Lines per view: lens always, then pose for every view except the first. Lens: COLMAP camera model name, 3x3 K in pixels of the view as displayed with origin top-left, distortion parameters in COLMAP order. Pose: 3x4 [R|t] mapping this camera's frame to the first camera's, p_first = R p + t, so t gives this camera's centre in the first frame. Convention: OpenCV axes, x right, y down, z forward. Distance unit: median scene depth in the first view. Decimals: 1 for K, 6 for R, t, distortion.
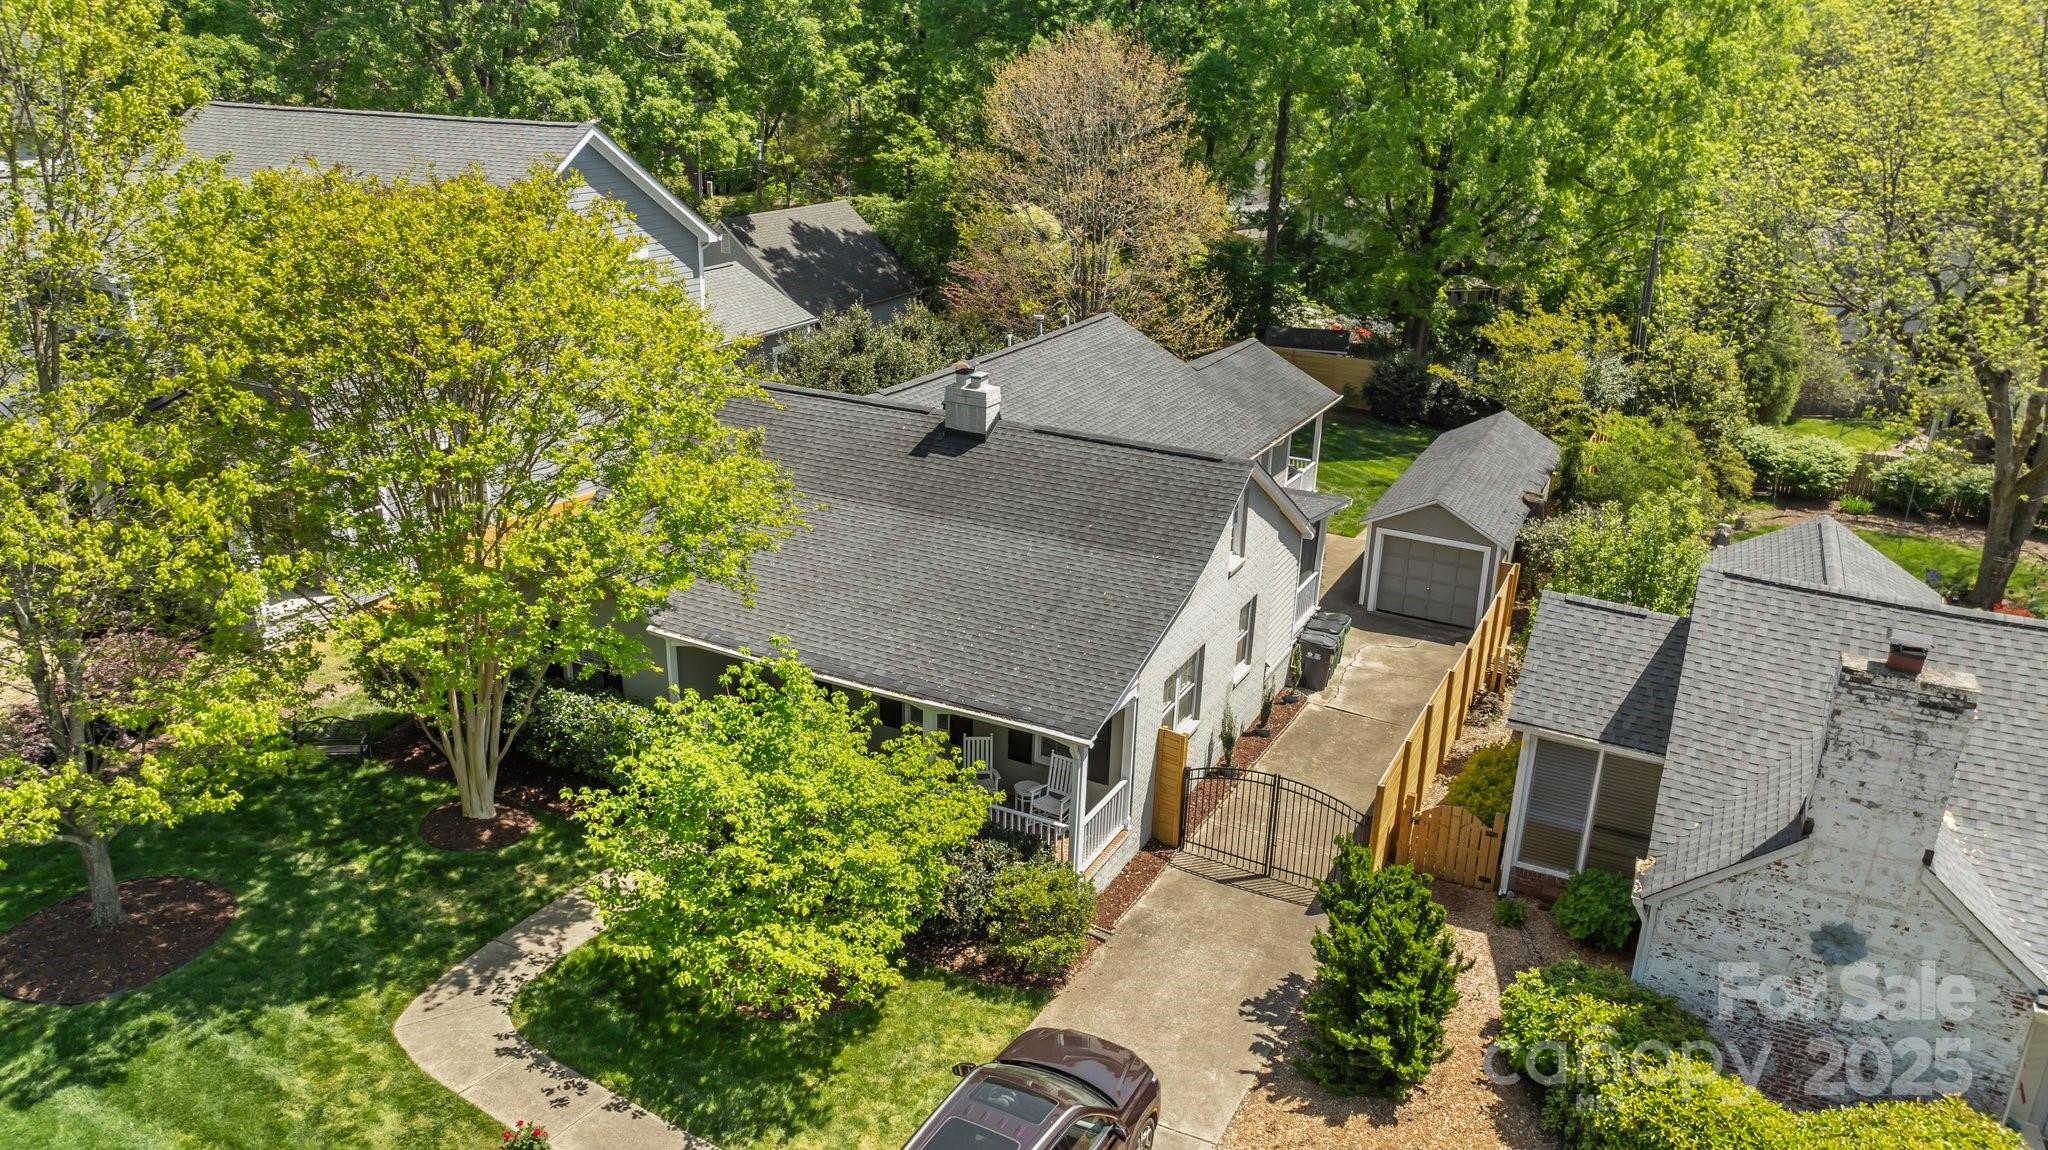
lens RADIAL K [[1453.9, 0, 1018.1], [0, 1453.9, 579.9], [0, 0, 1]] dist [-0.004197, 0.001017]
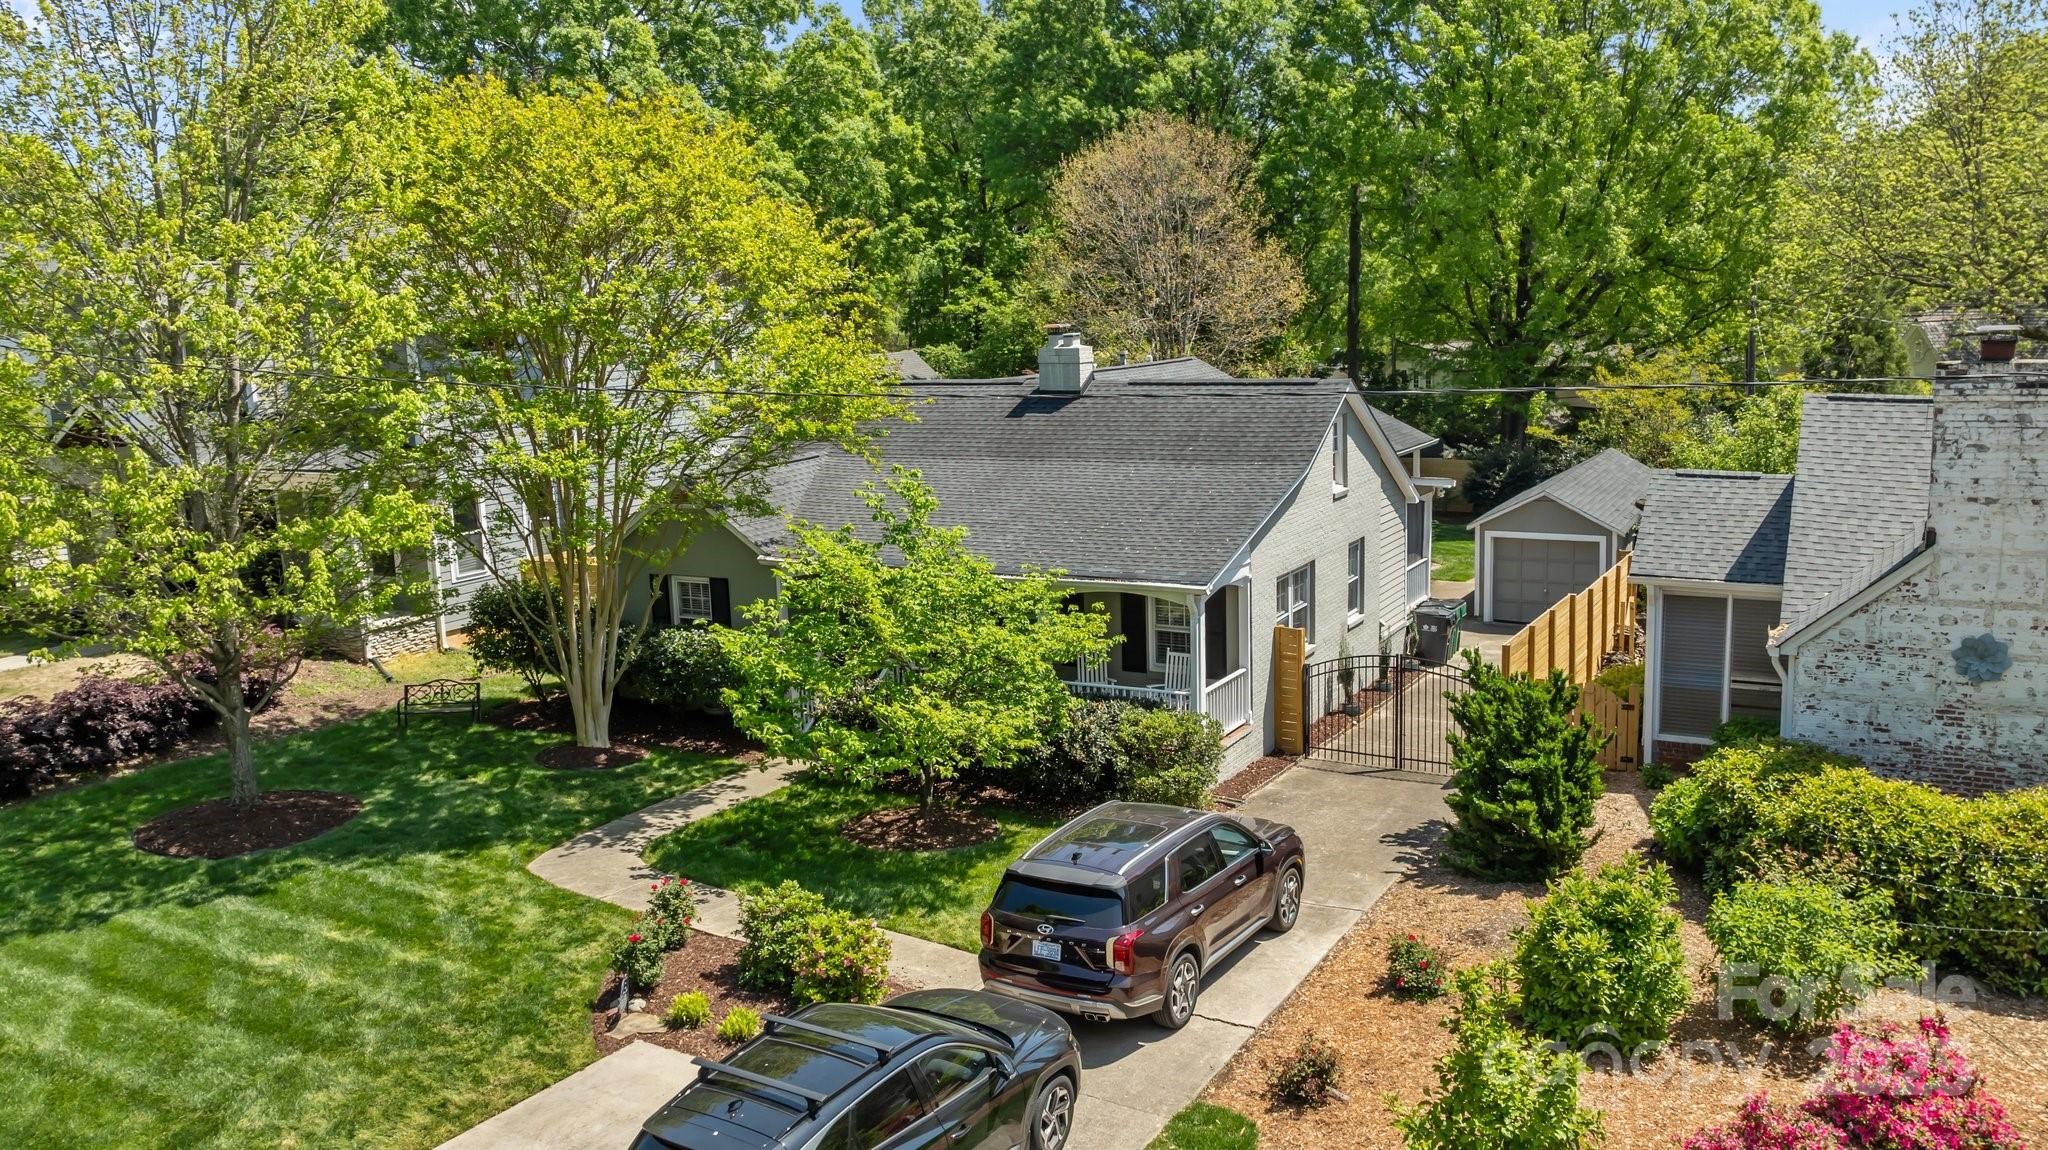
lens RADIAL K [[1593.5, 0, 1024.0], [0, 1593.5, 575.0], [0, 0, 1]] dist [-0.000413, -0.005707]
pose [[0.997659, -0.055372, -0.040137, -0.028422], [0.046979, 0.981392, -0.186182, 0.272595], [0.049699, 0.183860, 0.981695, -0.078659]]
